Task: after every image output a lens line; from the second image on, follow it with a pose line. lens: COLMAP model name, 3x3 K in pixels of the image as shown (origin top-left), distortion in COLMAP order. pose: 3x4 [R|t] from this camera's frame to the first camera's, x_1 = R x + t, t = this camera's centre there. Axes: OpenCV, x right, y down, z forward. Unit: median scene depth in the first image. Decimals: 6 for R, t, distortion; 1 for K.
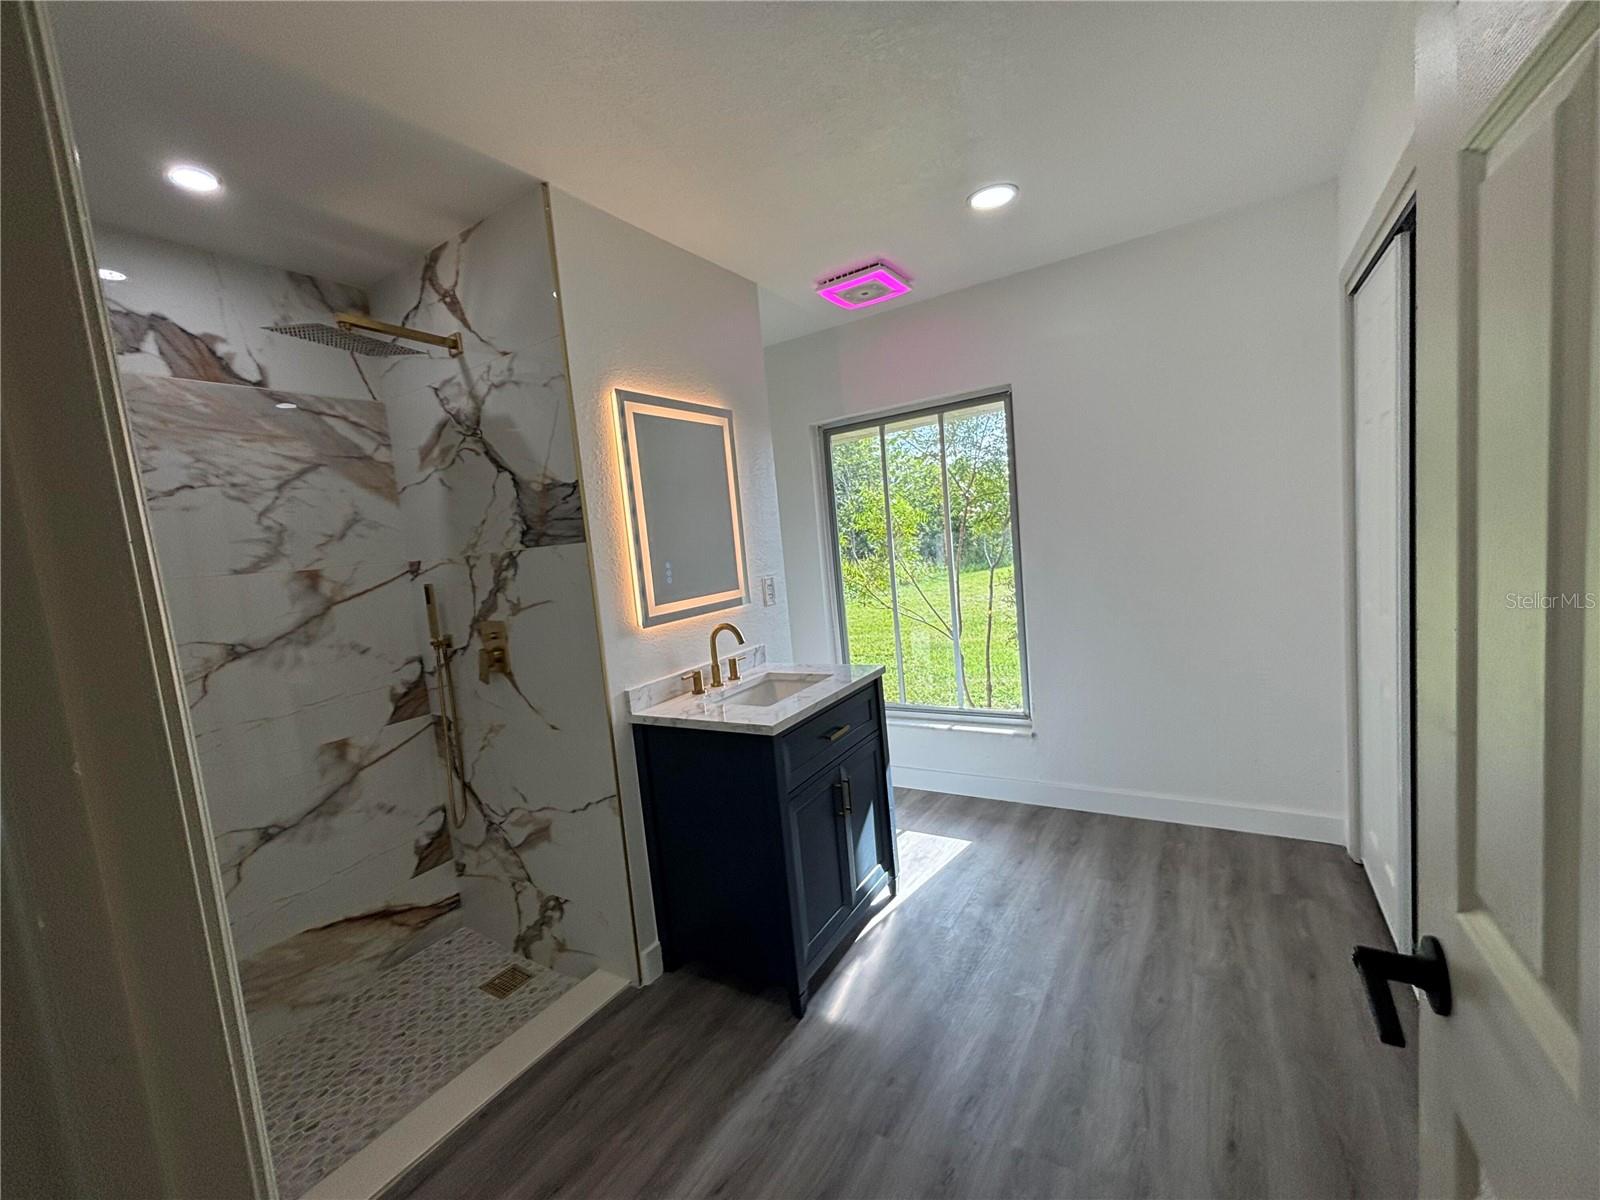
lens RADIAL K [[653.2, 0, 800.0], [0, 653.2, 600.0], [0, 0, 1]] dist [0.014900, -0.005901]
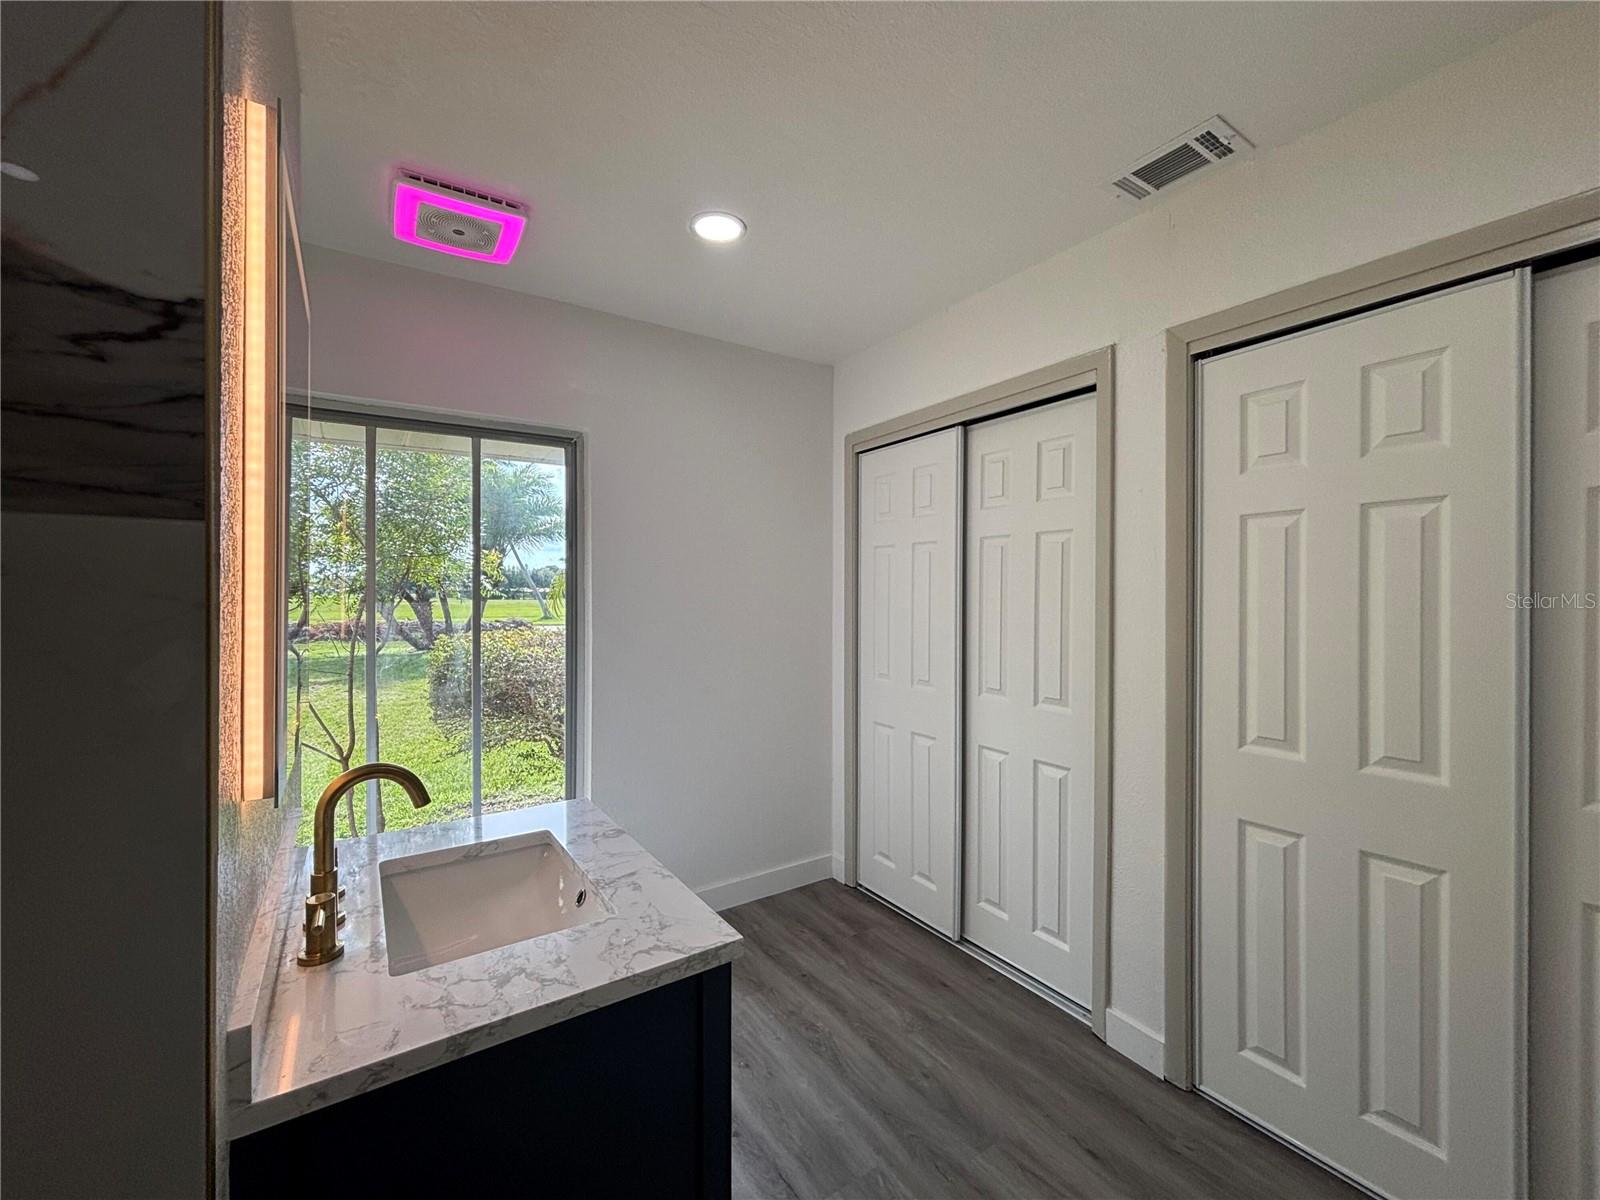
lens RADIAL K [[652.6, 0, 803.9], [0, 652.6, 591.7], [0, 0, 1]] dist [-0.000535, 0.002694]
pose [[0.396669, 0.098463, 0.912666, -0.460436], [0.045526, 0.990897, -0.126690, -0.011116], [-0.916832, 0.091804, 0.388575, 0.634284]]
